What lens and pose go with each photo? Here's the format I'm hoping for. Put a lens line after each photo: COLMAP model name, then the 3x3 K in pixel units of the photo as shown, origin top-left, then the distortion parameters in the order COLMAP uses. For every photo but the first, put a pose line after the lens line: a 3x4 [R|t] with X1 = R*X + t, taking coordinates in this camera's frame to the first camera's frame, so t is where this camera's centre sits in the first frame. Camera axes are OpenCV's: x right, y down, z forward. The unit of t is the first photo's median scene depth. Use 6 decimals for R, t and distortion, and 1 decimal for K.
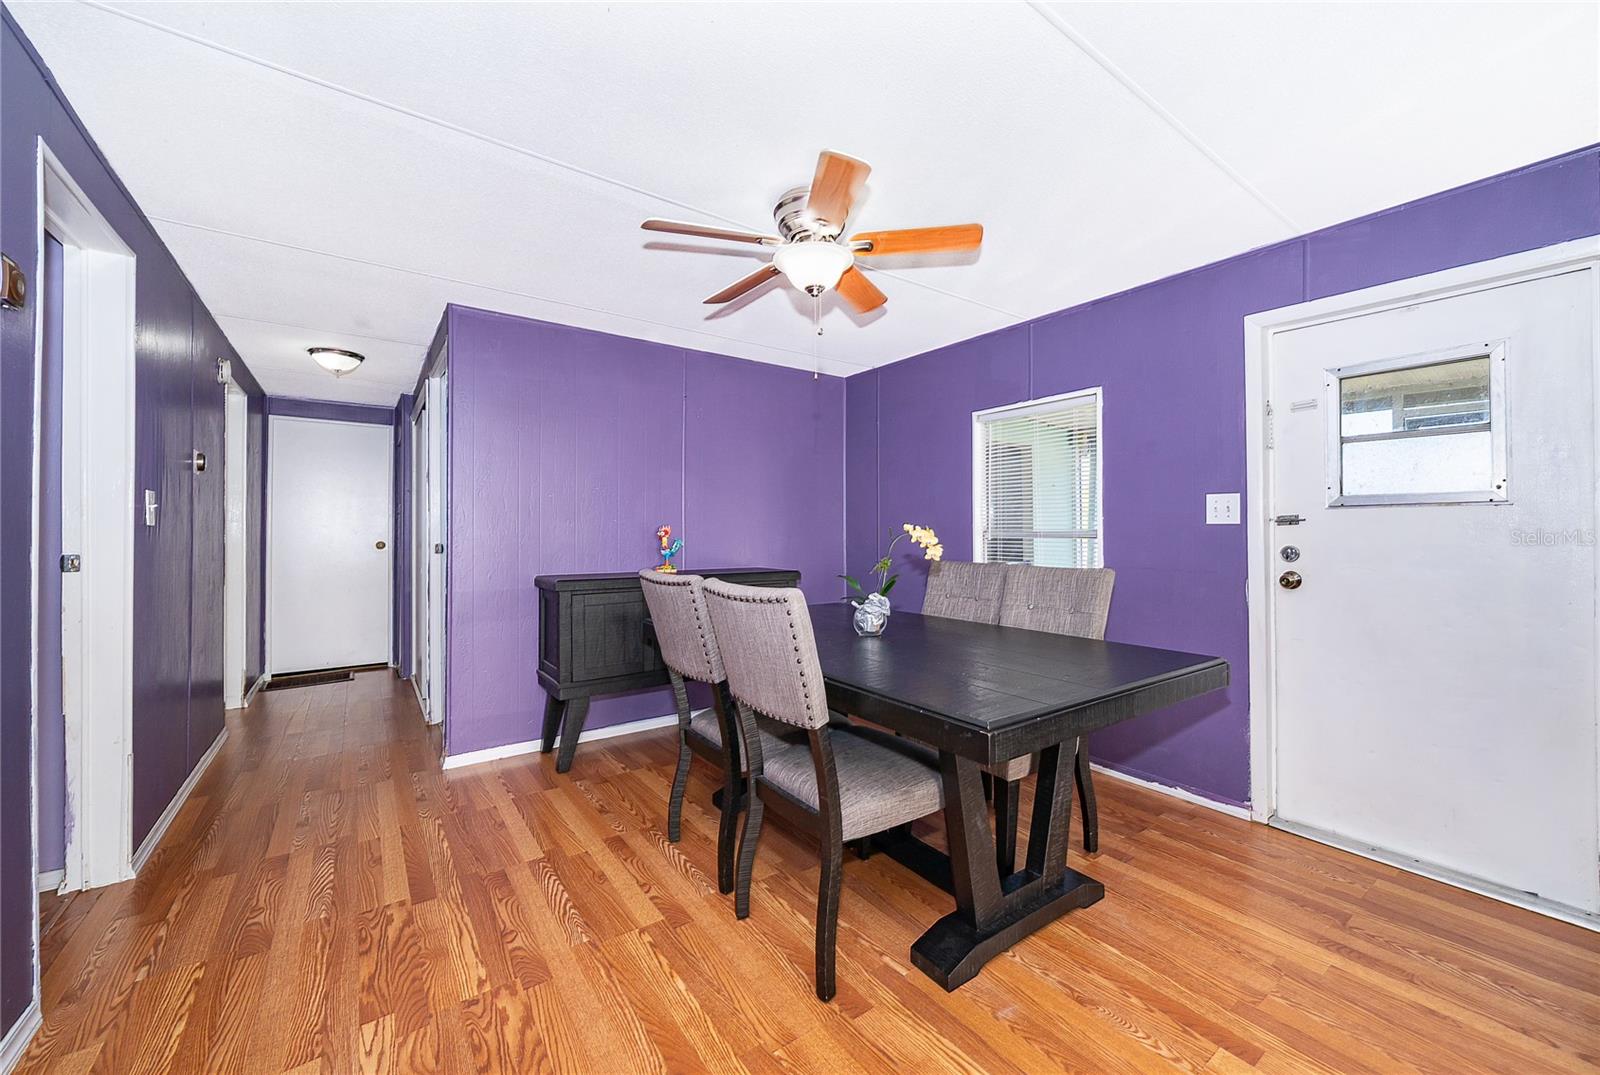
lens RADIAL K [[575.5, 0, 800.0], [0, 575.5, 537.5], [0, 0, 1]] dist [-0.000374, -0.000044]
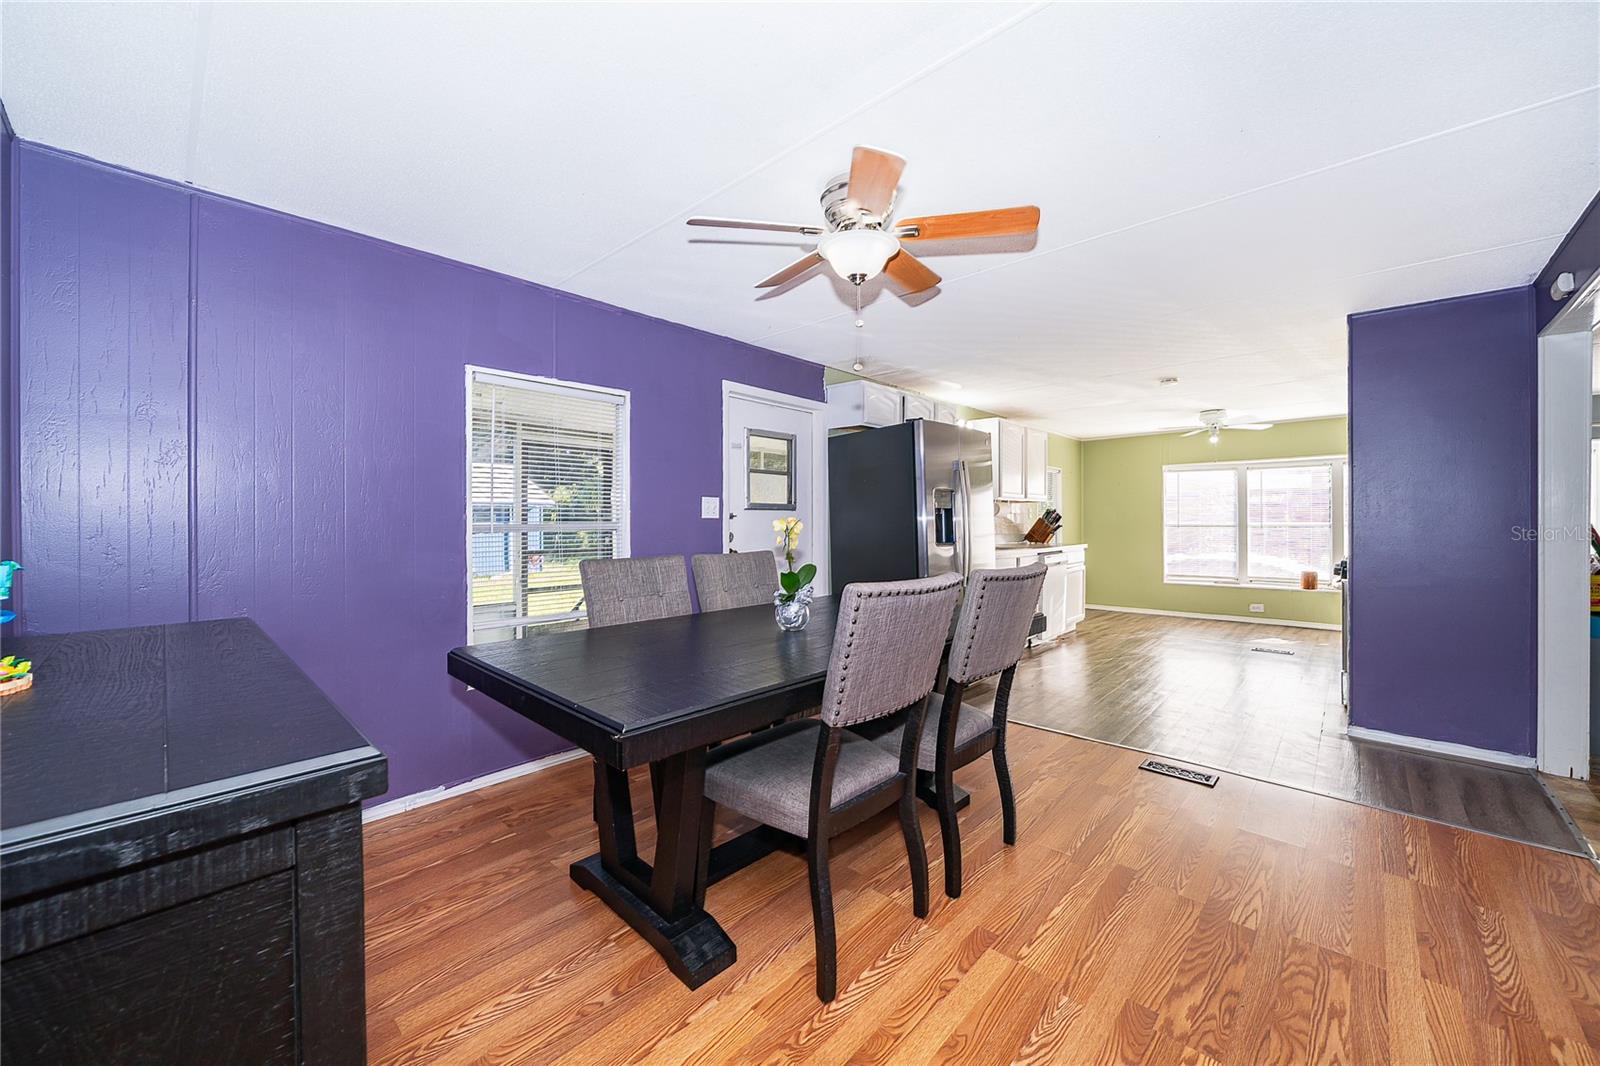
lens RADIAL K [[604.7, 0, 802.6], [0, 604.7, 526.0], [0, 0, 1]] dist [-0.000603, -0.000163]
pose [[-0.162111, -0.006544, 0.986751, -1.196228], [0.006968, 0.999945, 0.007776, -0.019545], [-0.986748, 0.008136, -0.162056, 1.526782]]
